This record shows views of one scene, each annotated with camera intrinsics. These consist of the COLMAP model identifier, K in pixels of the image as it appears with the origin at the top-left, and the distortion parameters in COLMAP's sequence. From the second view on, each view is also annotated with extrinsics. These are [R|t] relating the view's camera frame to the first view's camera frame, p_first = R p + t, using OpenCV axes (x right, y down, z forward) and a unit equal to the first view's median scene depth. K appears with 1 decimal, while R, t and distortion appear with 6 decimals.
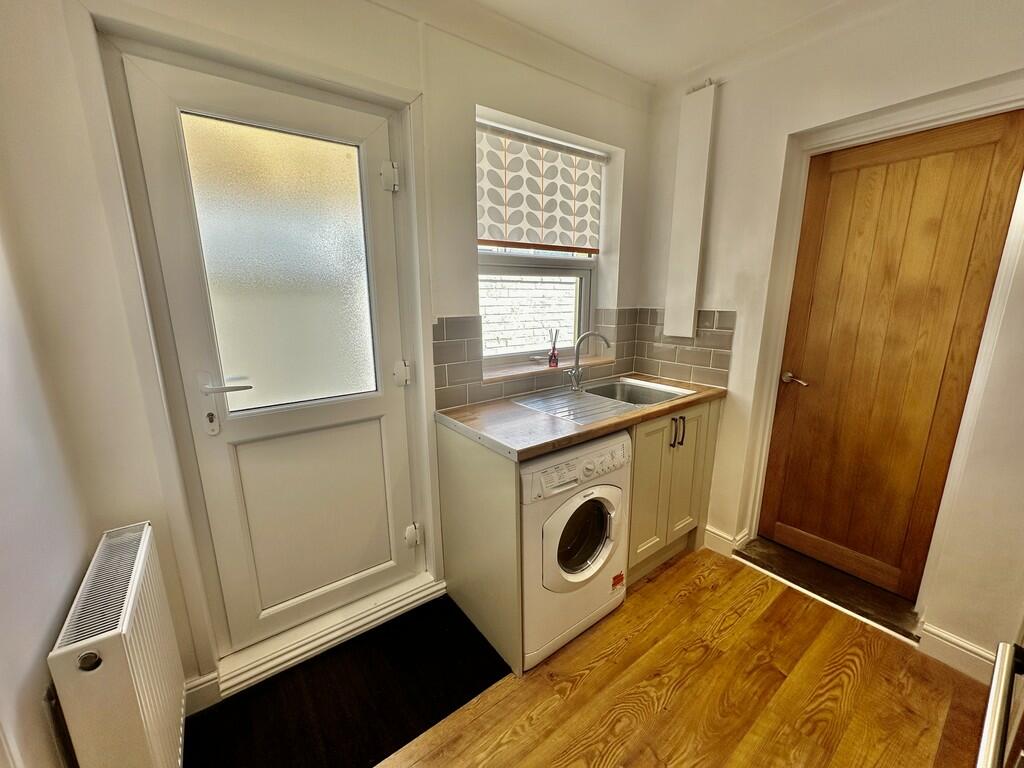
lens RADIAL K [[408.1, 0, 512.8], [0, 408.1, 384.3], [0, 0, 1]] dist [-0.002254, 0.000500]
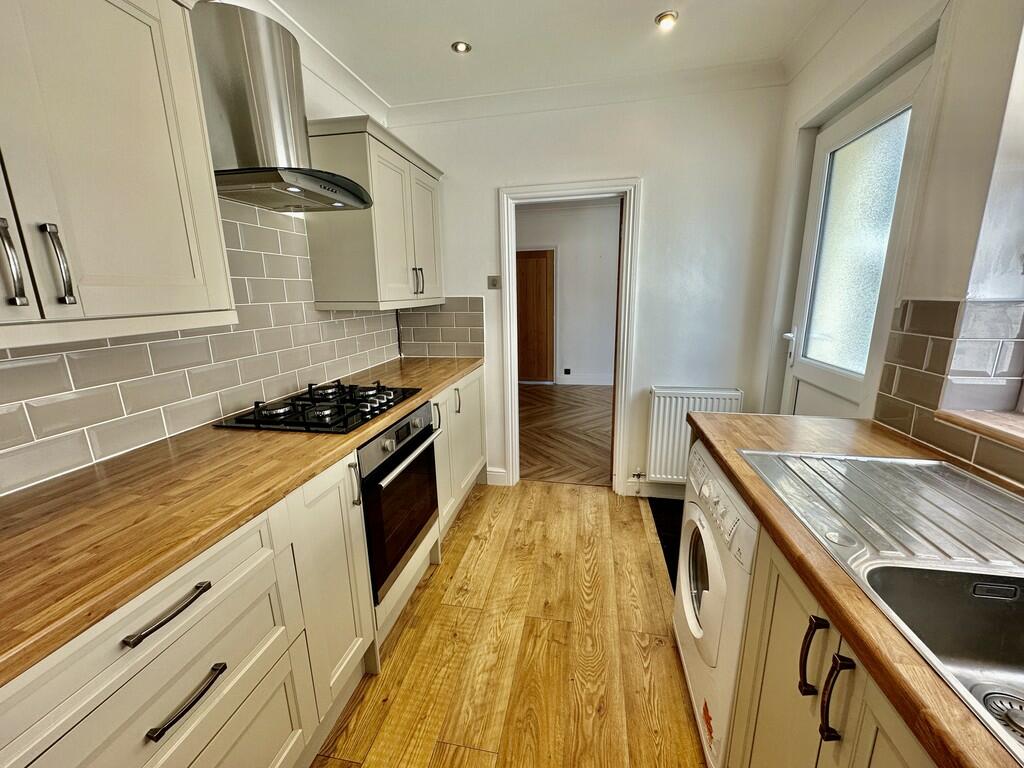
lens RADIAL K [[408.1, 0, 512.8], [0, 408.1, 384.3], [0, 0, 1]] dist [-0.002254, 0.000500]
pose [[-0.741255, 0.165282, -0.650556, 0.933465], [-0.125790, 0.917831, 0.376514, -0.233284], [0.659331, 0.360926, -0.659556, 1.185700]]
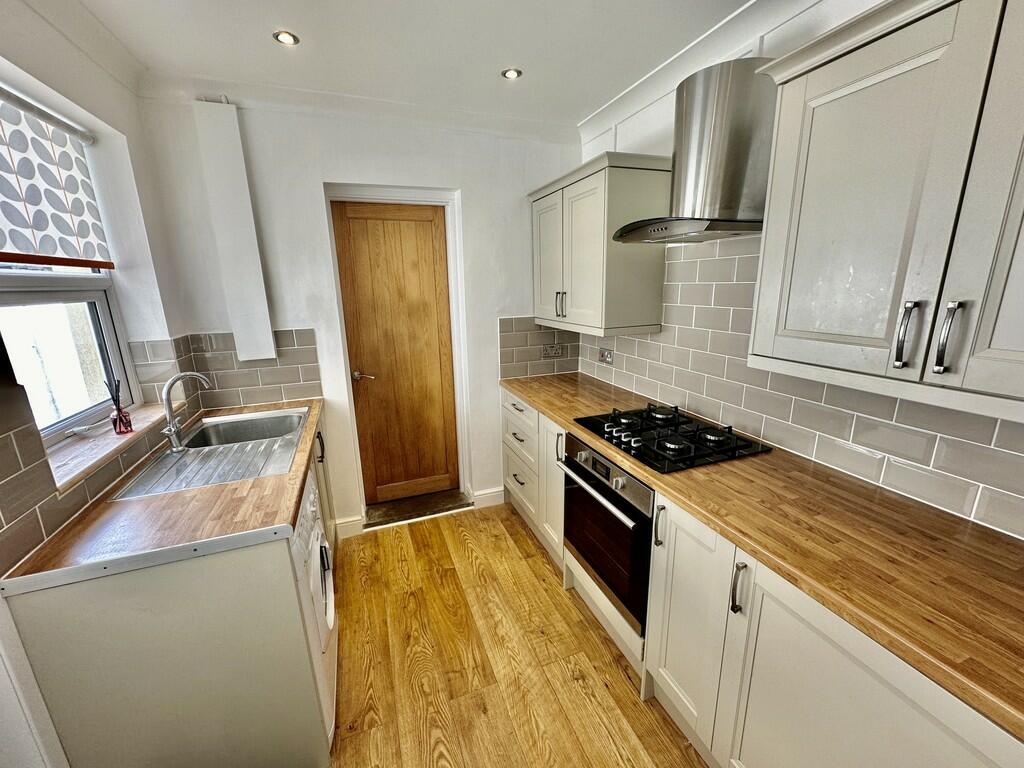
lens RADIAL K [[408.1, 0, 512.8], [0, 408.1, 384.3], [0, 0, 1]] dist [-0.002254, 0.000500]
pose [[0.278843, -0.231938, 0.931907, -0.495428], [0.225883, 0.959011, 0.171096, -0.132231], [-0.933393, 0.162794, 0.319804, 0.208944]]
